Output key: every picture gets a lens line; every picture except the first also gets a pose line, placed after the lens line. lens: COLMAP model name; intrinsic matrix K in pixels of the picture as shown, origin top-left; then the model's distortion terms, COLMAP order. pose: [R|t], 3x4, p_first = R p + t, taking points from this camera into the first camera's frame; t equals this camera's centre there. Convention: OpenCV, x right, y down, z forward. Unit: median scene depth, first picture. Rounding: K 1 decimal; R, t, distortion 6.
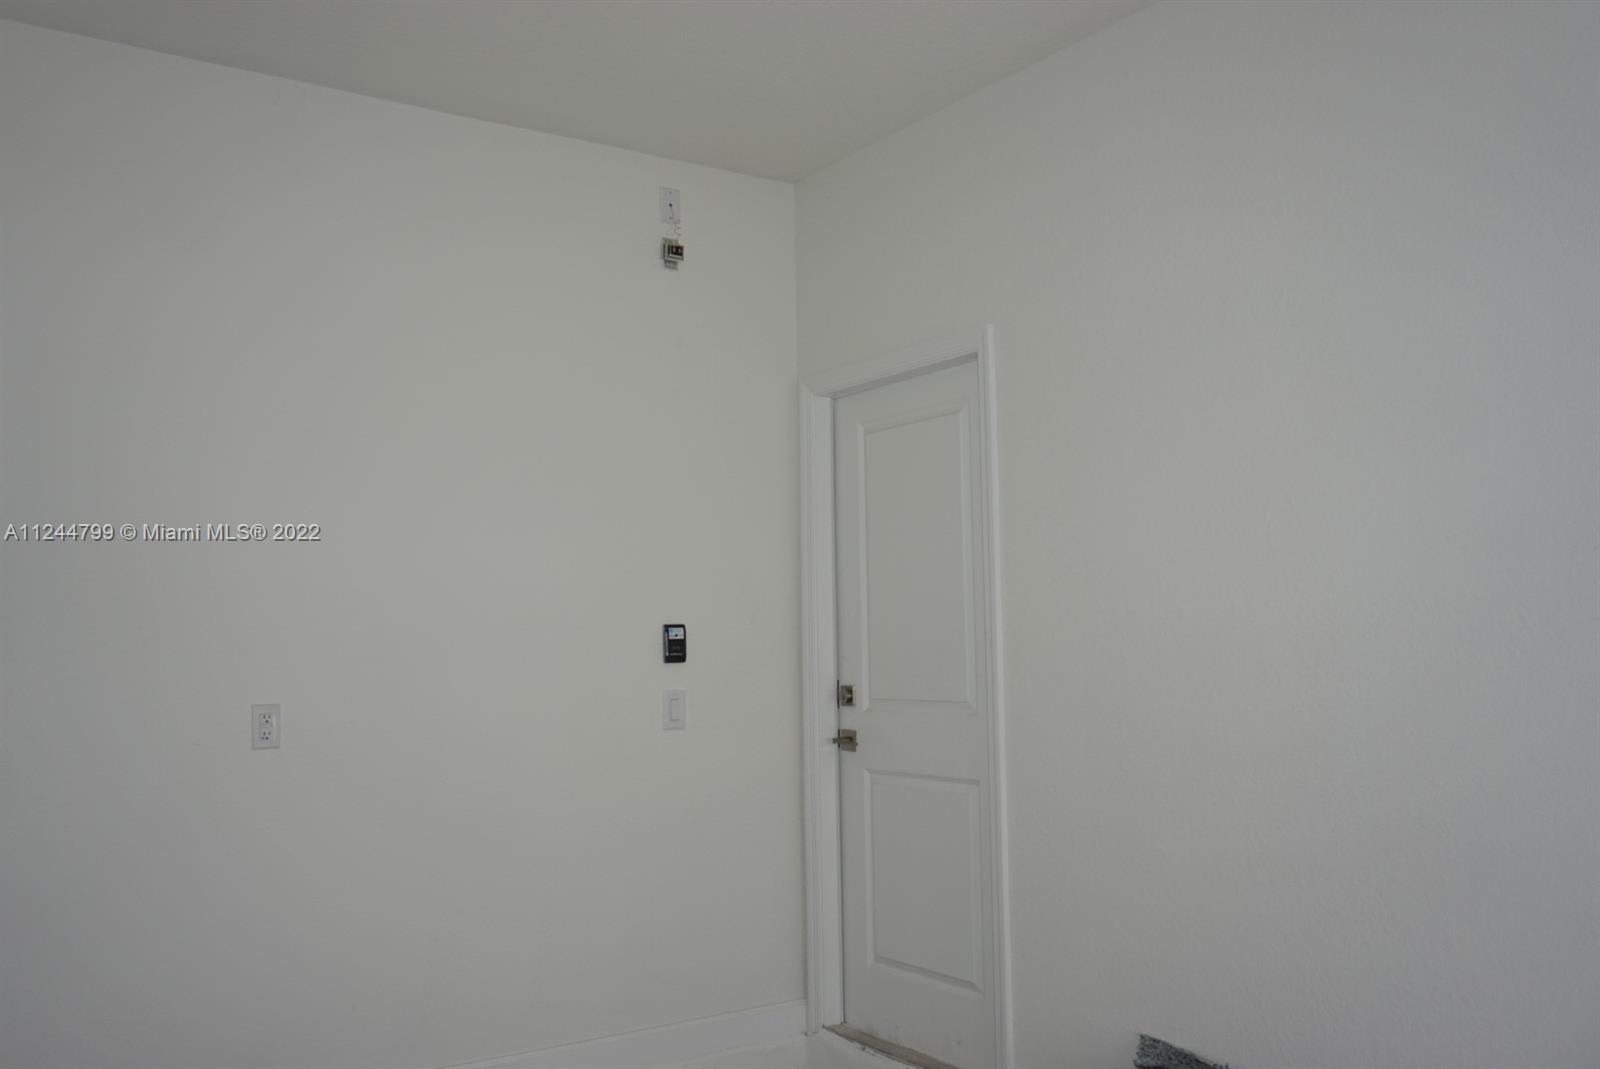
lens RADIAL K [[1401.7, 0, 801.4], [0, 1401.7, 538.8], [0, 0, 1]] dist [-0.019251, -0.000671]
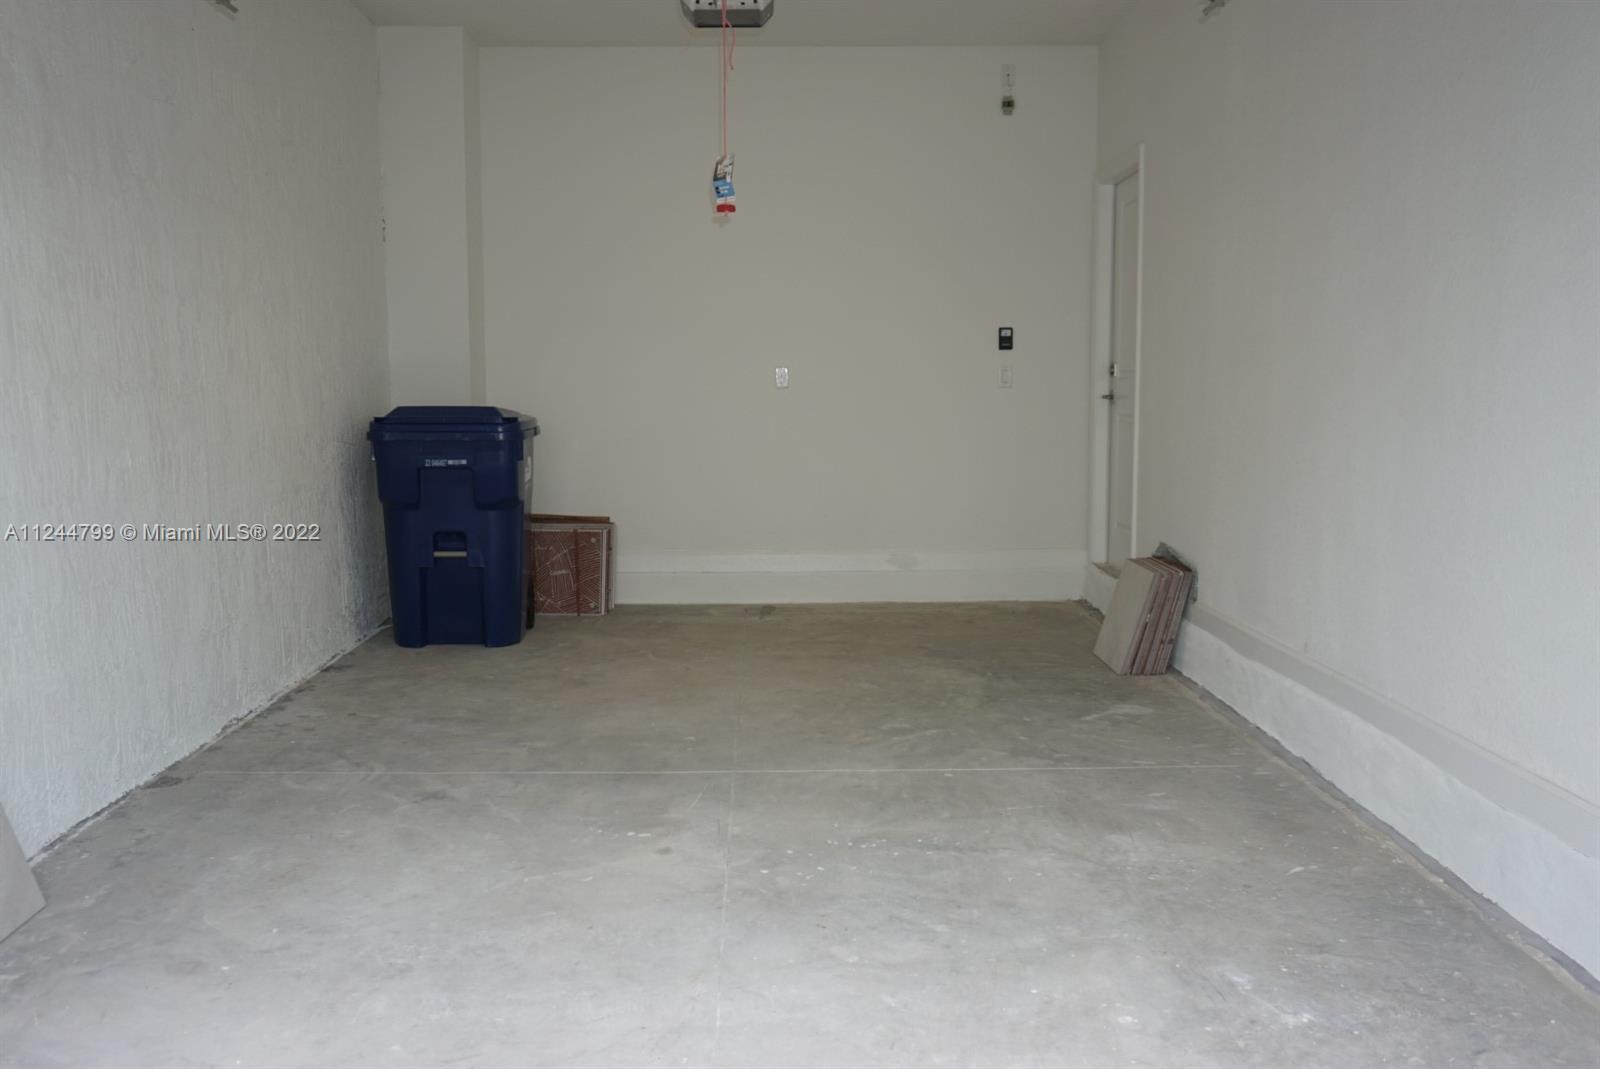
lens RADIAL K [[1401.7, 0, 798.3], [0, 1401.7, 533.7], [0, 0, 1]] dist [-0.019251, -0.000671]
pose [[0.836857, 0.065827, -0.543450, 0.643124], [0.036430, 0.983846, 0.175269, -0.001528], [0.546208, -0.166473, 0.820940, -0.602332]]
